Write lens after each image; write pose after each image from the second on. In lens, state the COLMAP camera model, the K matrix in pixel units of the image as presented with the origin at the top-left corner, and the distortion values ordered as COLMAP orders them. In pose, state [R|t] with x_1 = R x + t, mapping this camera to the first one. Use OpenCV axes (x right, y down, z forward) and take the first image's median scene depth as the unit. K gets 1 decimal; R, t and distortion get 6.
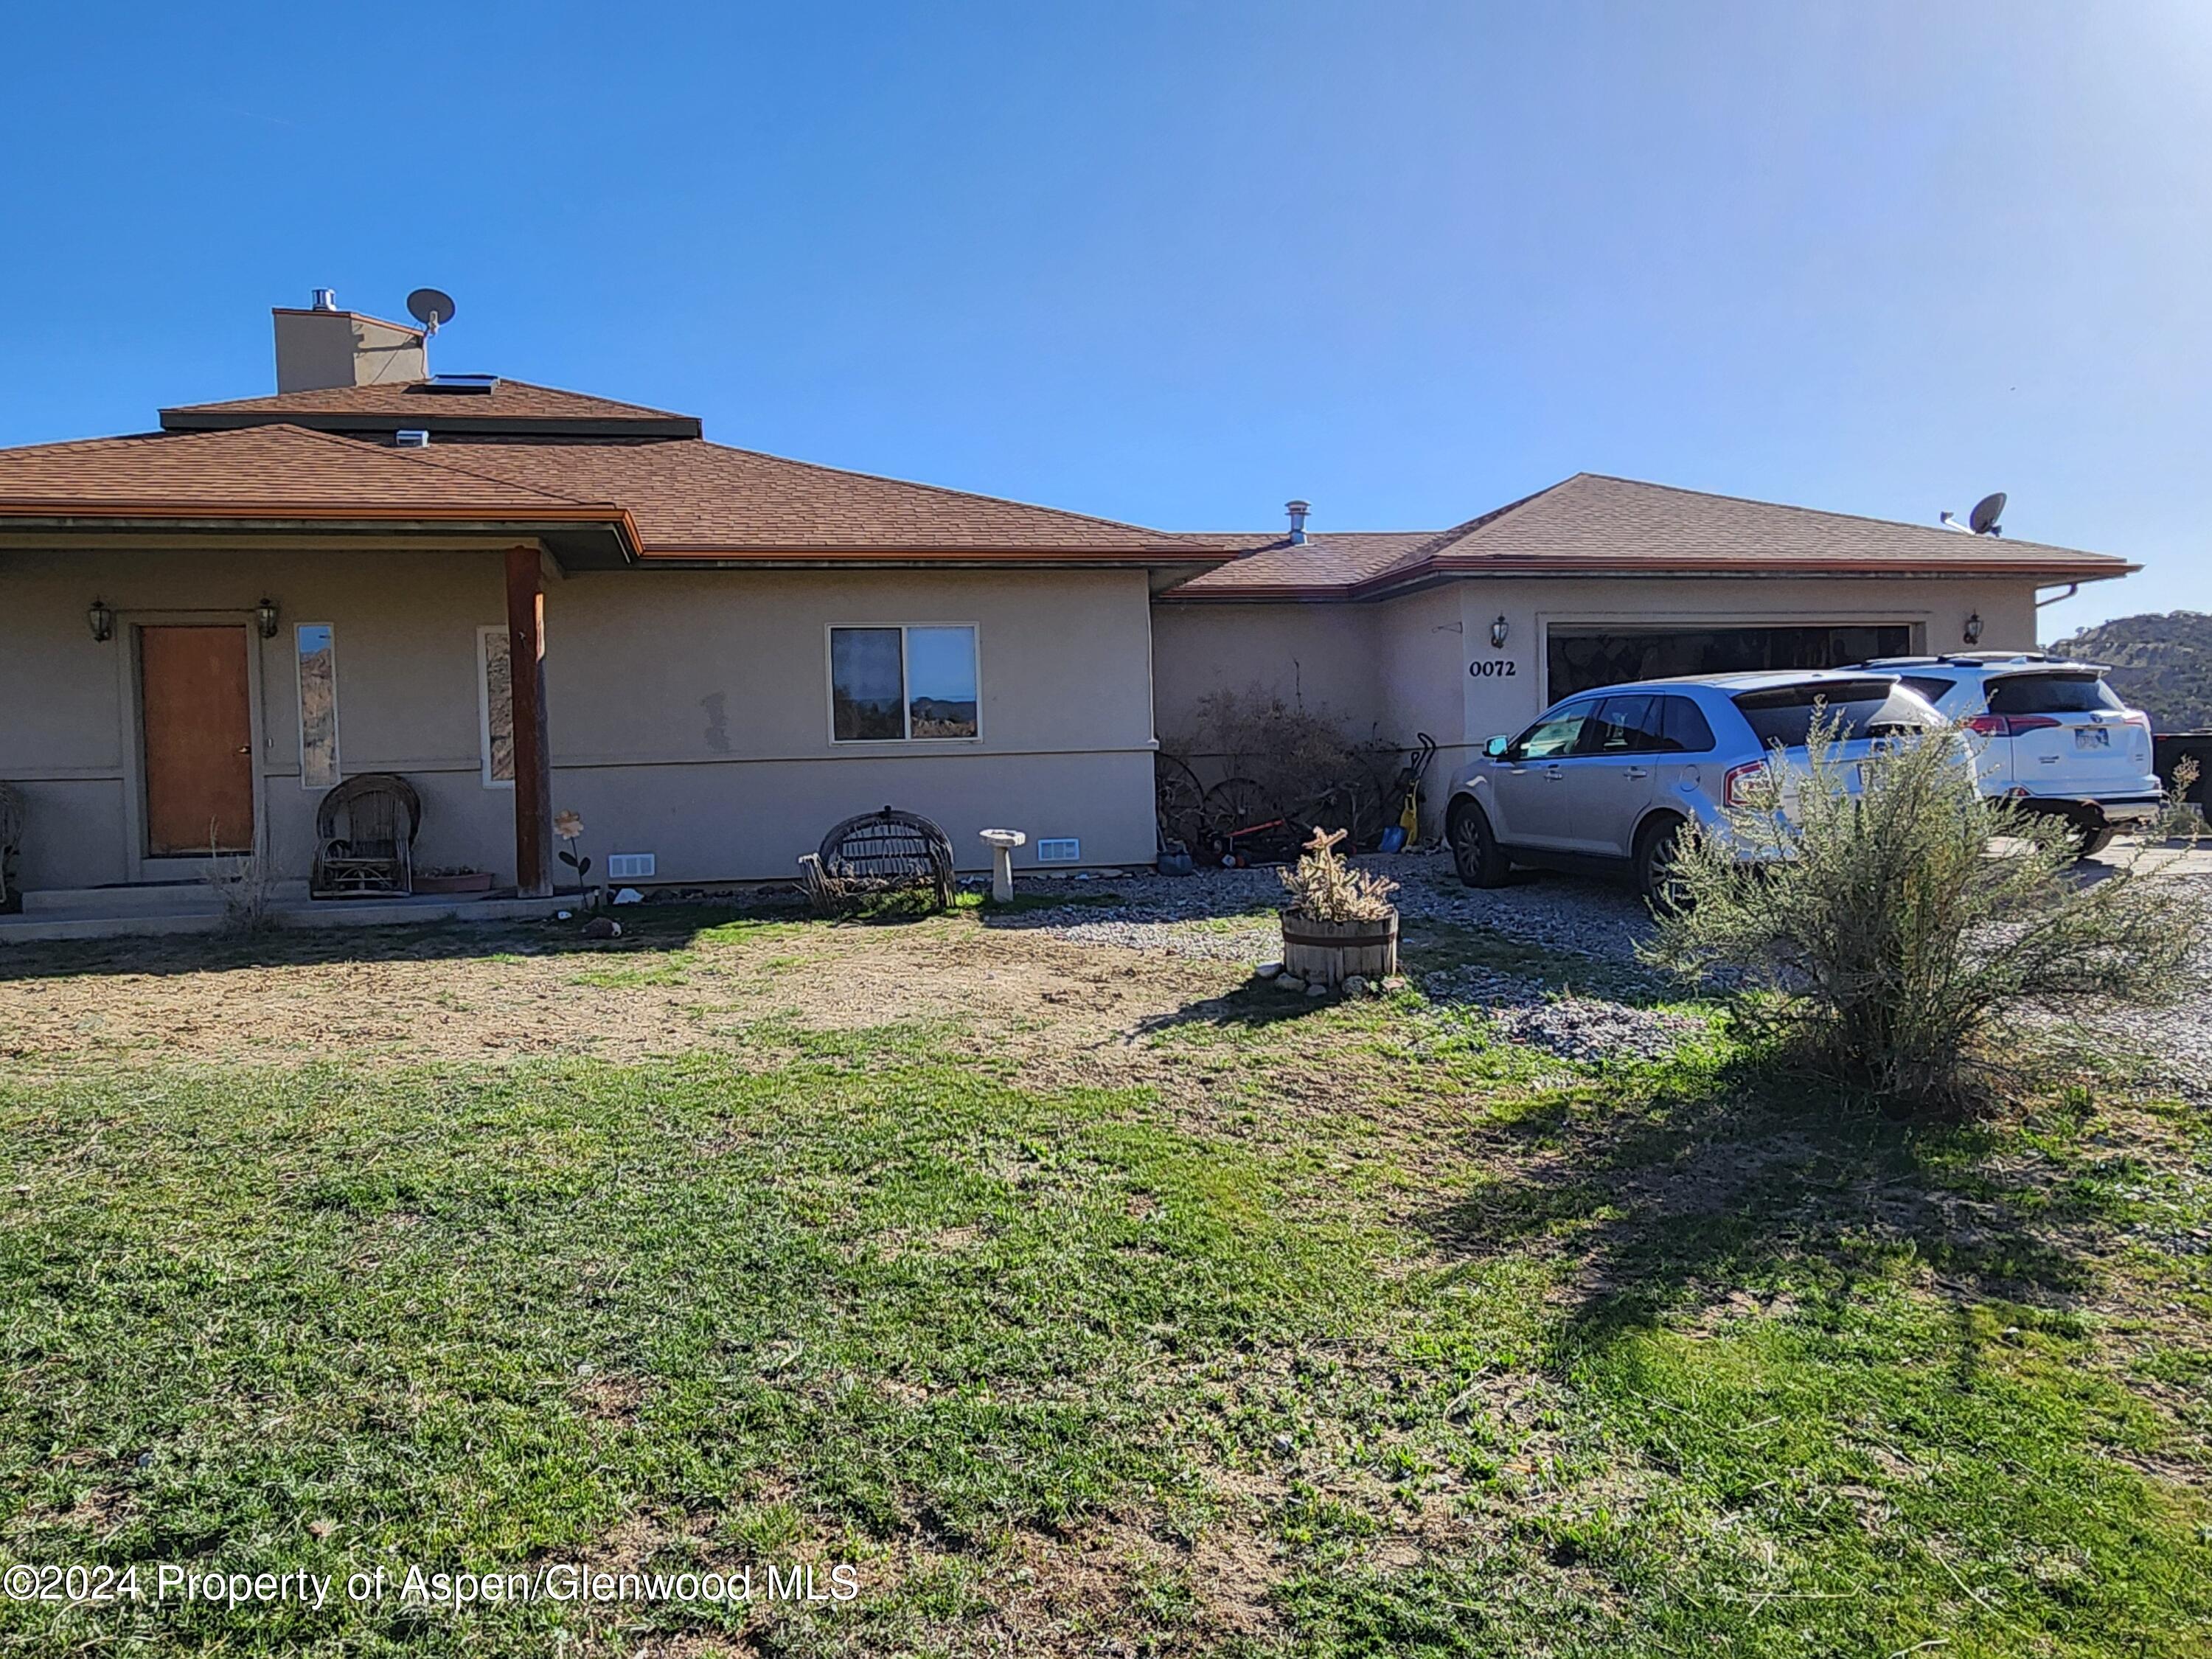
lens RADIAL K [[1494.8, 0, 1094.6], [0, 1494.8, 828.2], [0, 0, 1]] dist [0.014813, -0.005552]
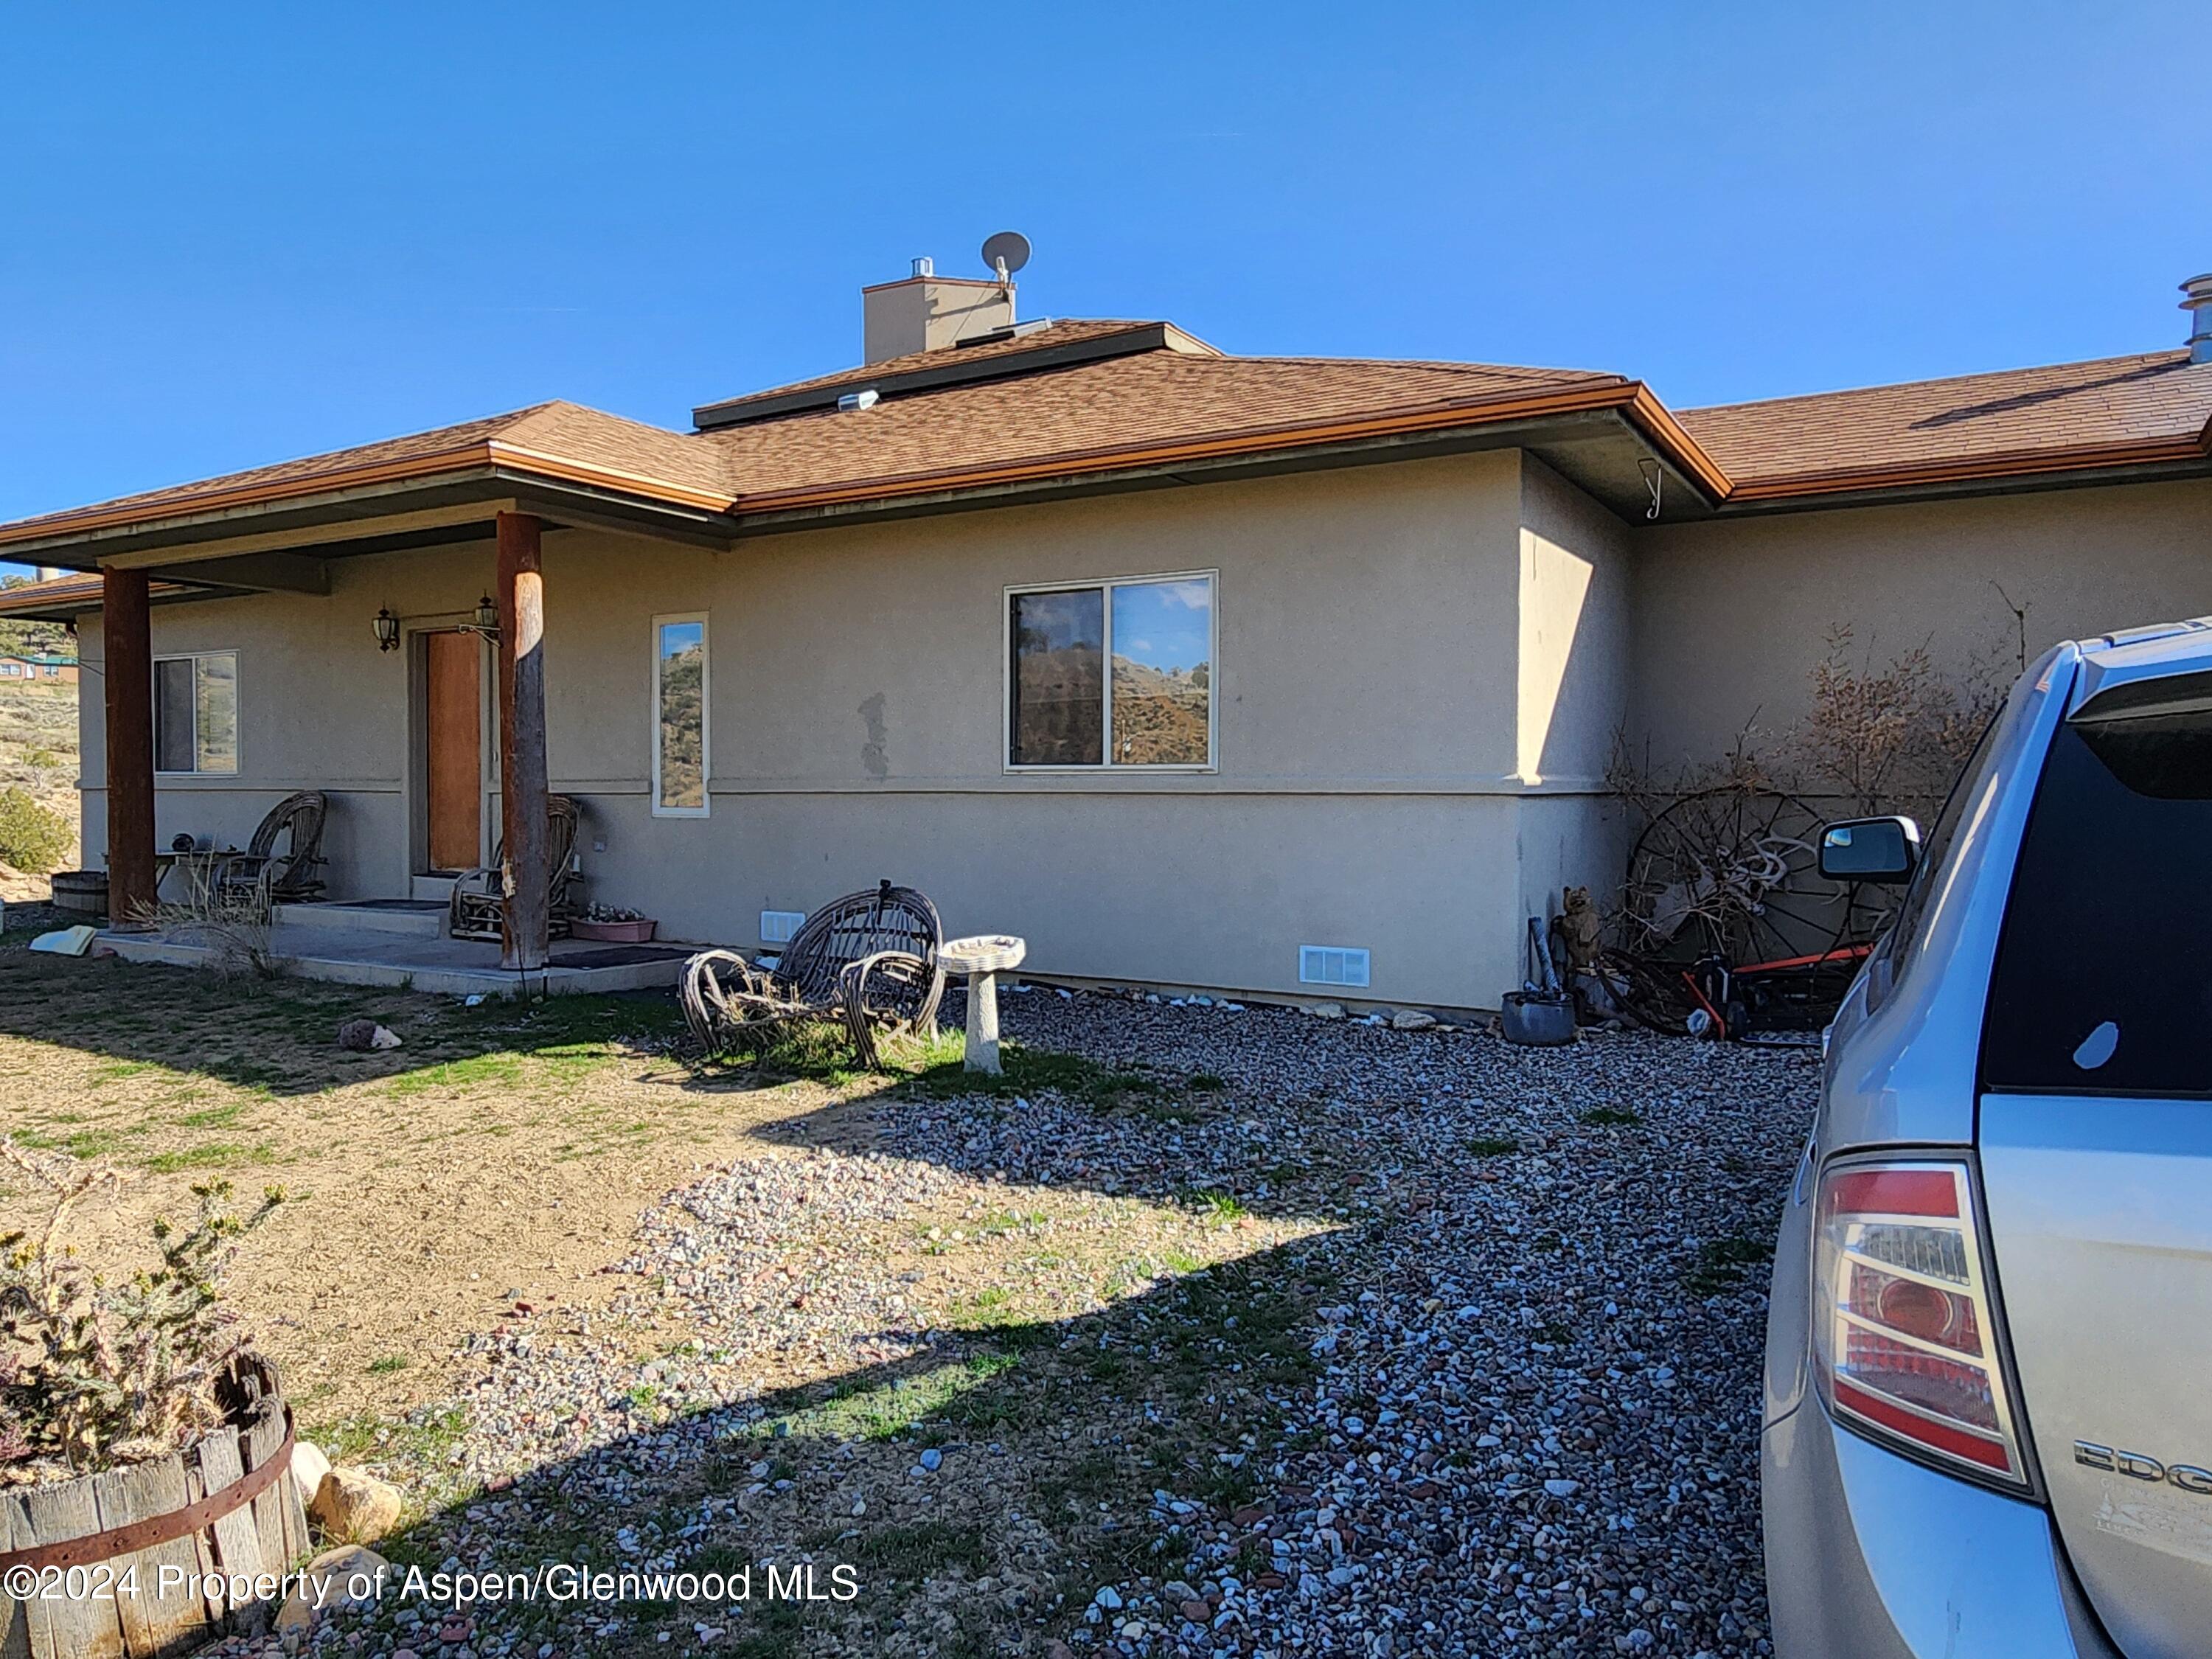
lens RADIAL K [[1494.0, 0, 1100.8], [0, 1494.0, 820.8], [0, 0, 1]] dist [0.016688, -0.006066]
pose [[0.716716, 0.049143, -0.695631, 0.311017], [-0.041973, 0.998745, 0.027311, -0.052901], [0.696101, 0.009624, 0.717880, 0.552148]]
